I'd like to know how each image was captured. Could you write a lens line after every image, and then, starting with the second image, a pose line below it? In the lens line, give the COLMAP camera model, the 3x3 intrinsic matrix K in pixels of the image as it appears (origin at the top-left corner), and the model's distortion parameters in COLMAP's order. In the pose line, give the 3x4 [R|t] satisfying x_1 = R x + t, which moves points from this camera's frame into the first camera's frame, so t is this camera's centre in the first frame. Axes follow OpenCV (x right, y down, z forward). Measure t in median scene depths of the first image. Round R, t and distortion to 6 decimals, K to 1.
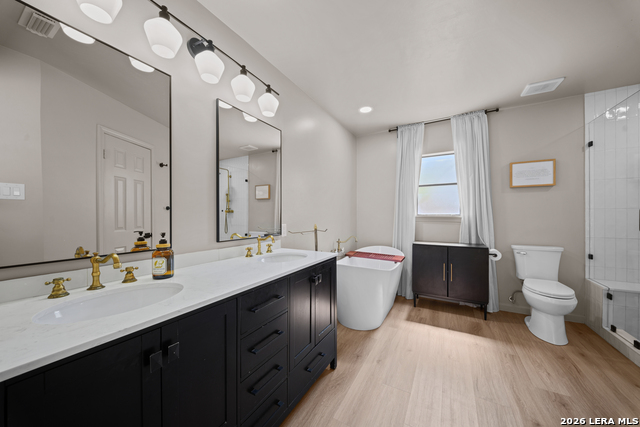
lens RADIAL K [[222.3, 0, 320.0], [0, 222.3, 215.6], [0, 0, 1]] dist [-0.000805, -0.000248]
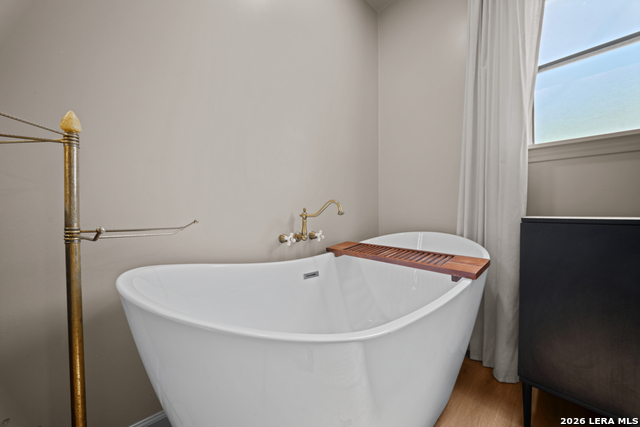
lens RADIAL K [[232.2, 0, 320.0], [0, 232.2, 213.5], [0, 0, 1]] dist [-0.001947, -0.000188]
pose [[0.957804, 0.001364, -0.287419, 0.224161], [0.001124, 0.999963, 0.008493, 0.103938], [0.287420, -0.008458, 0.957767, 0.563302]]
